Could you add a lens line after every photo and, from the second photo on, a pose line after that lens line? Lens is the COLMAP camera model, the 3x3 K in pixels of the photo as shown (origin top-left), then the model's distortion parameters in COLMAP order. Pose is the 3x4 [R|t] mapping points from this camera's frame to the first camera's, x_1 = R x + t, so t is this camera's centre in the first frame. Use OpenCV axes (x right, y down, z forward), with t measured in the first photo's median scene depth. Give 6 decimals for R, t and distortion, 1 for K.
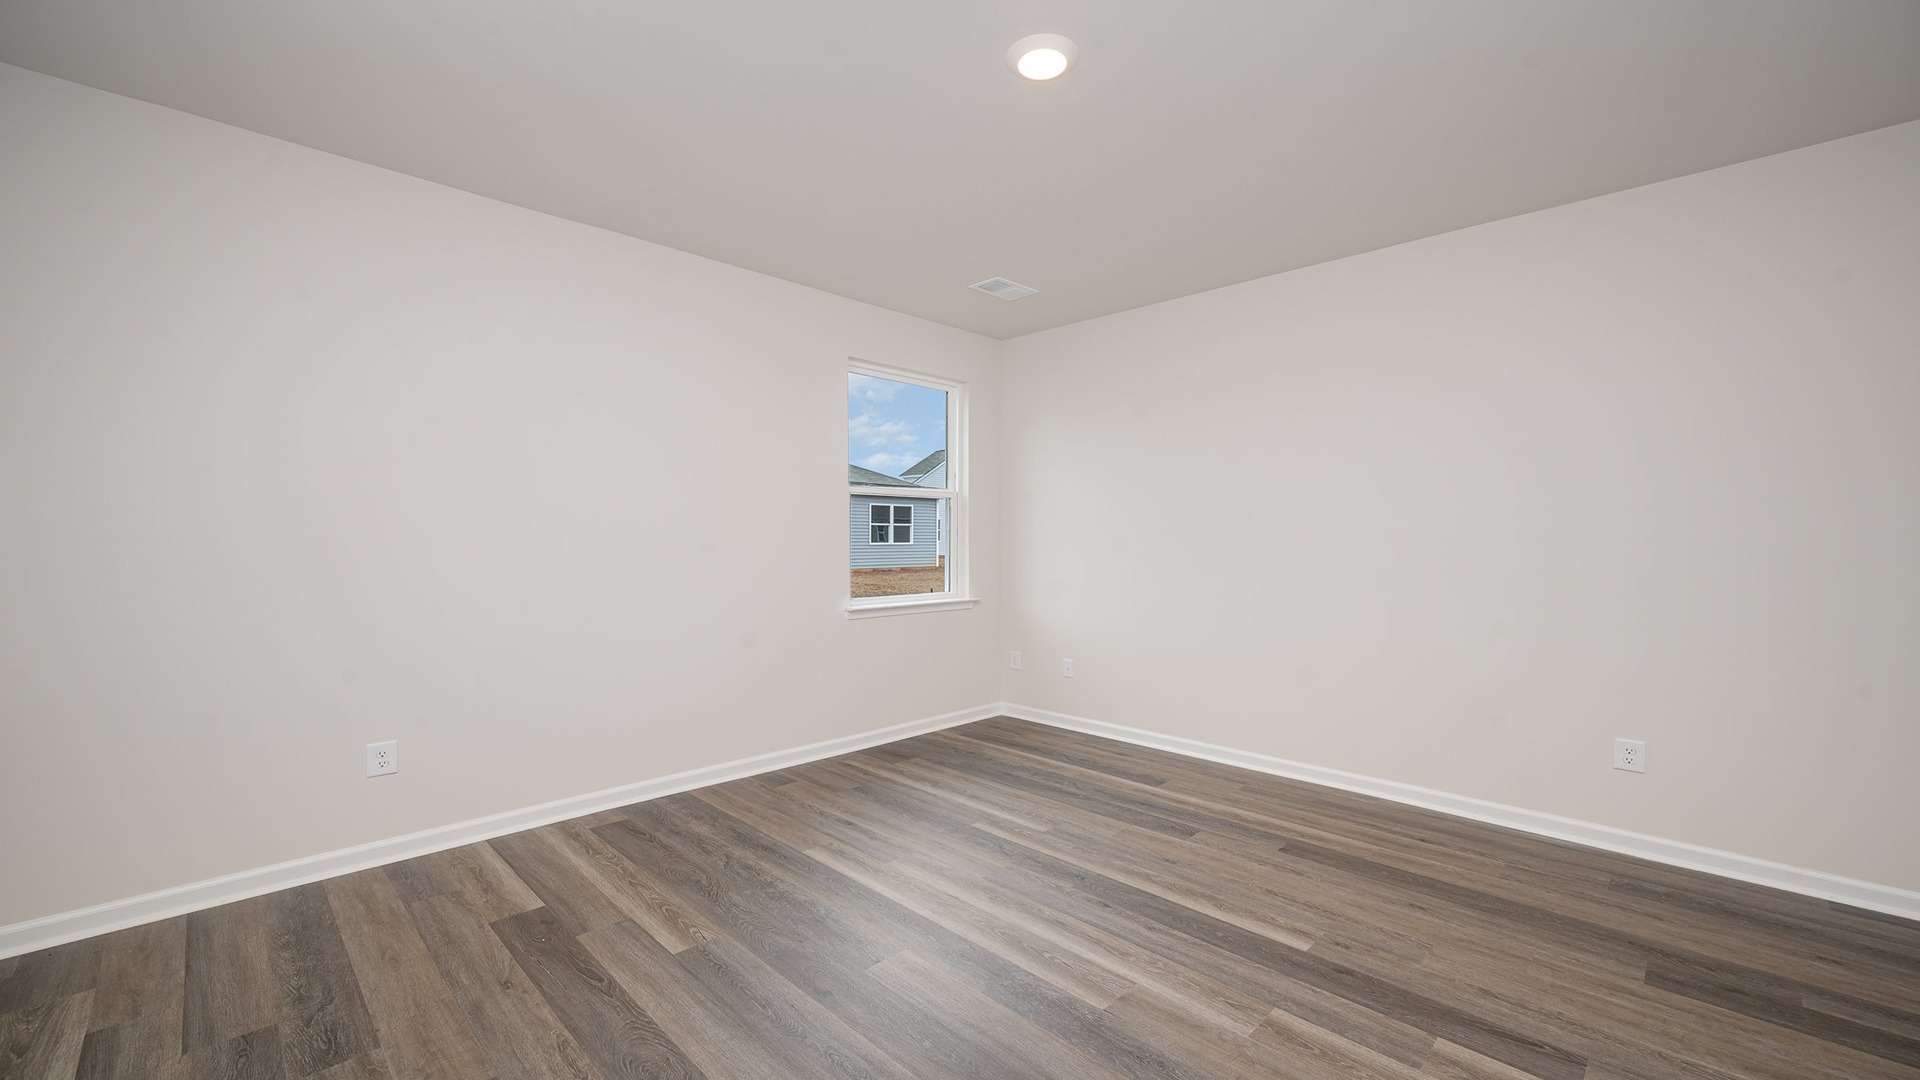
lens RADIAL K [[757.7, 0, 960.0], [0, 757.7, 540.0], [0, 0, 1]] dist [-0.000201, -0.000008]
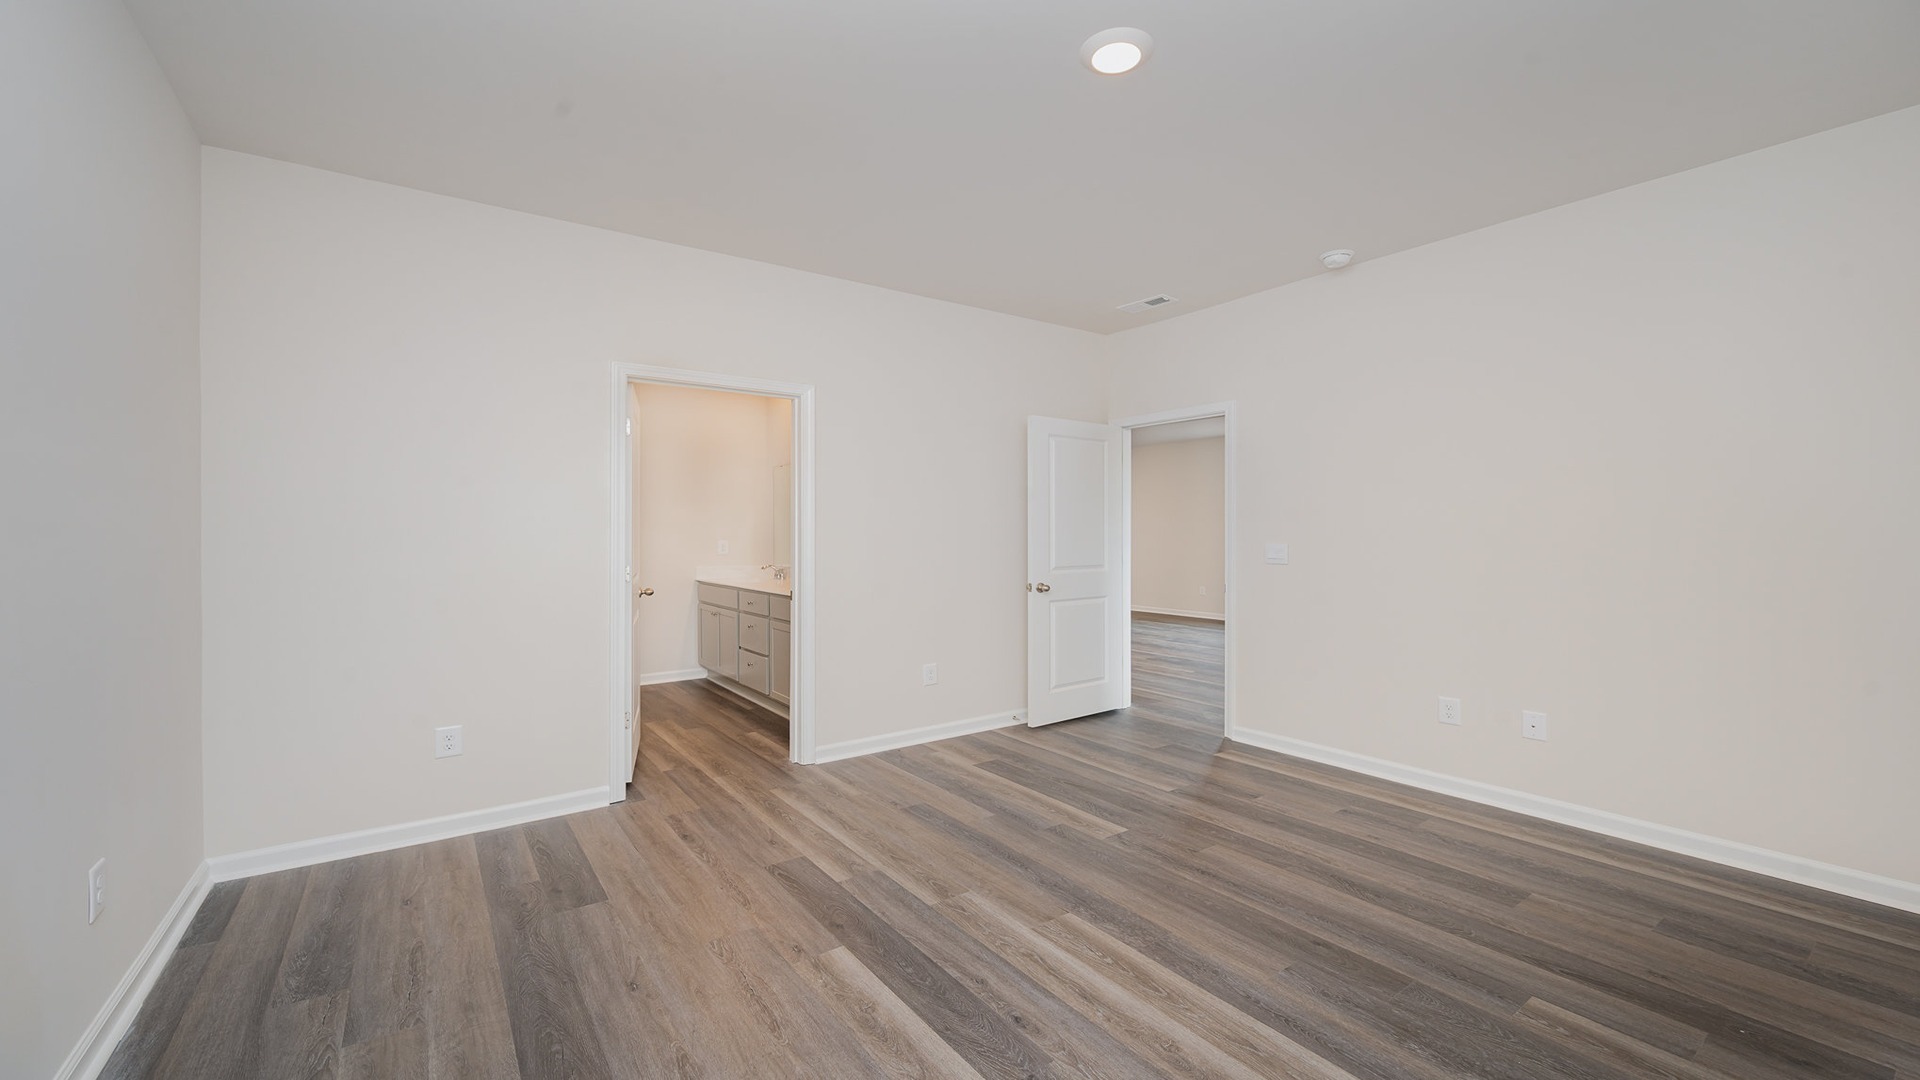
lens RADIAL K [[757.7, 0, 960.0], [0, 757.7, 540.0], [0, 0, 1]] dist [-0.000201, -0.000008]
pose [[-0.986477, -0.002000, 0.163885, 0.143691], [-0.000522, 0.999959, 0.009062, -0.000916], [-0.163897, 0.008854, -0.986438, 1.976799]]
